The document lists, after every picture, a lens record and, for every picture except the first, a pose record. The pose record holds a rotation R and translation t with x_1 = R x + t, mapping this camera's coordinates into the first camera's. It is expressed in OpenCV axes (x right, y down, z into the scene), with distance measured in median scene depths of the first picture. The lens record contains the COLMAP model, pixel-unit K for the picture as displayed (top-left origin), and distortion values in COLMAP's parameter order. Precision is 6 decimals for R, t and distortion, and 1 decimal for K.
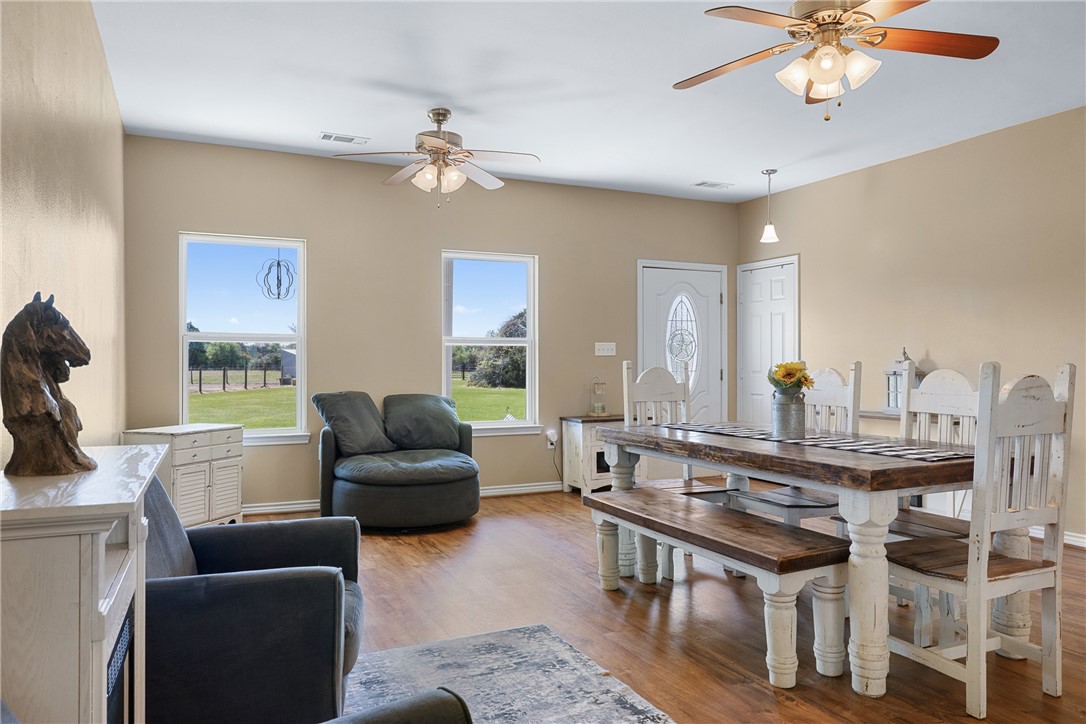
lens RADIAL K [[768.1, 0, 543.2], [0, 768.1, 361.3], [0, 0, 1]] dist [-0.005638, 0.007074]
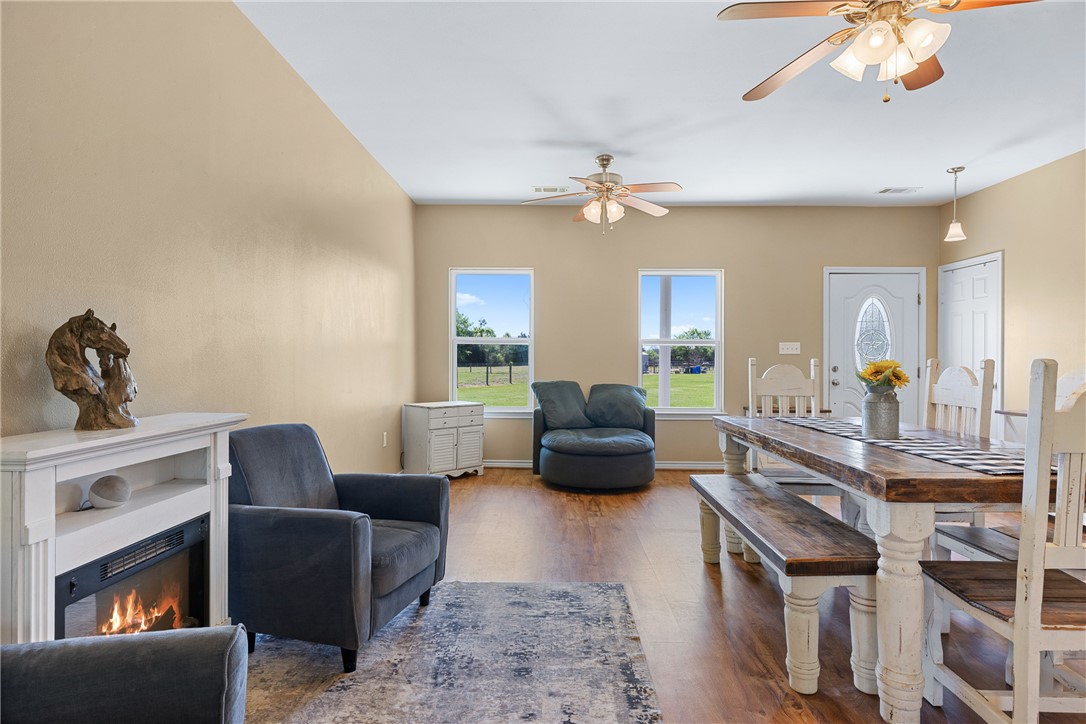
lens RADIAL K [[579.3, 0, 541.6], [0, 579.3, 362.9], [0, 0, 1]] dist [-0.000136, -0.000376]
pose [[0.896308, 0.007288, -0.443372, 0.204304], [-0.004337, 0.999961, 0.007671, 0.001189], [0.443411, -0.004953, 0.896305, 0.116572]]
